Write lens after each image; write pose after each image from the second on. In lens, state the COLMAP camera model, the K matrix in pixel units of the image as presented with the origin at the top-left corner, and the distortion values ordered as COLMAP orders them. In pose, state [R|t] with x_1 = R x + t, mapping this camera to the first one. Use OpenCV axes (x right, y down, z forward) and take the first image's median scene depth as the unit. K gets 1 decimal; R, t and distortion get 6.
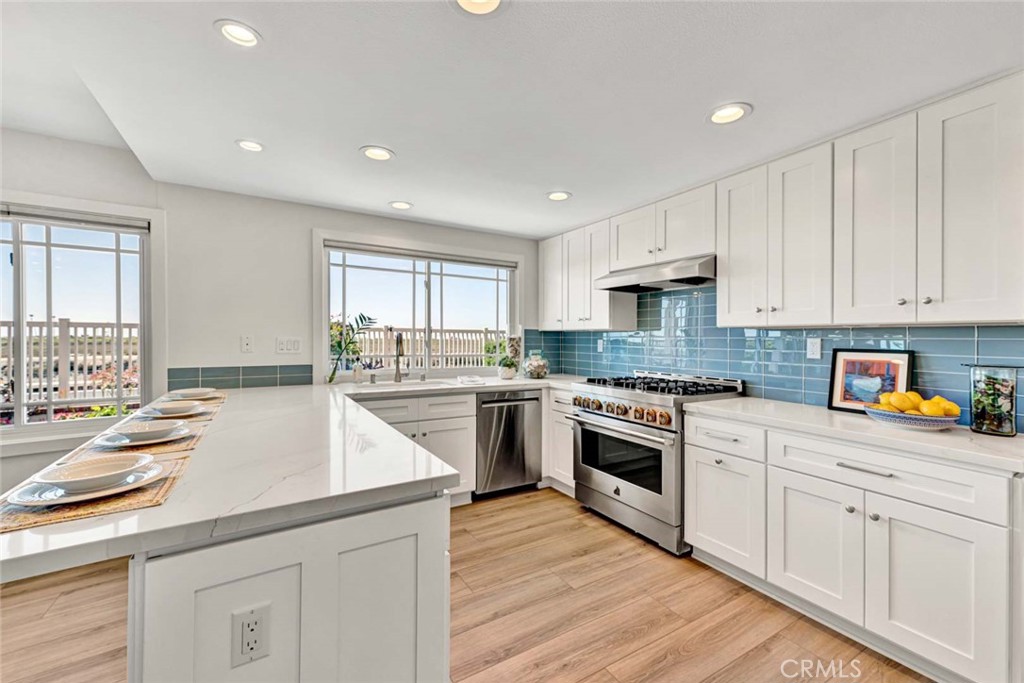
lens RADIAL K [[412.5, 0, 525.6], [0, 412.5, 340.5], [0, 0, 1]] dist [0.019082, 0.000030]
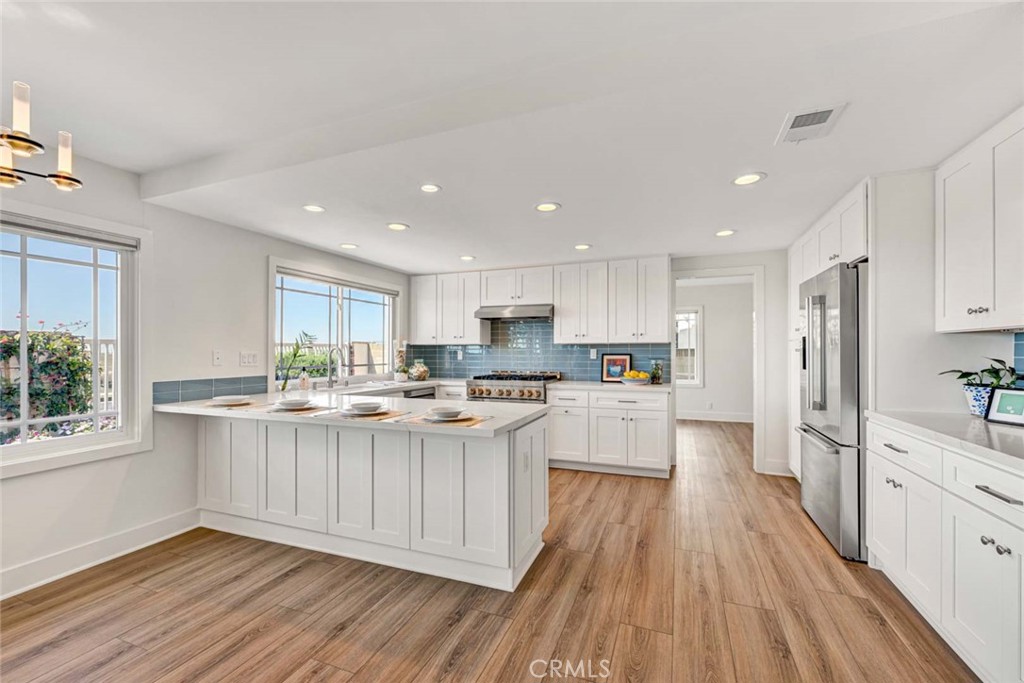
lens RADIAL K [[421.4, 0, 508.2], [0, 421.4, 348.1], [0, 0, 1]] dist [0.014498, 0.000083]
pose [[0.802701, -0.006470, 0.596346, -0.804004], [0.012355, 0.999907, -0.005782, -0.002994], [-0.596253, 0.012008, 0.802707, -0.383594]]
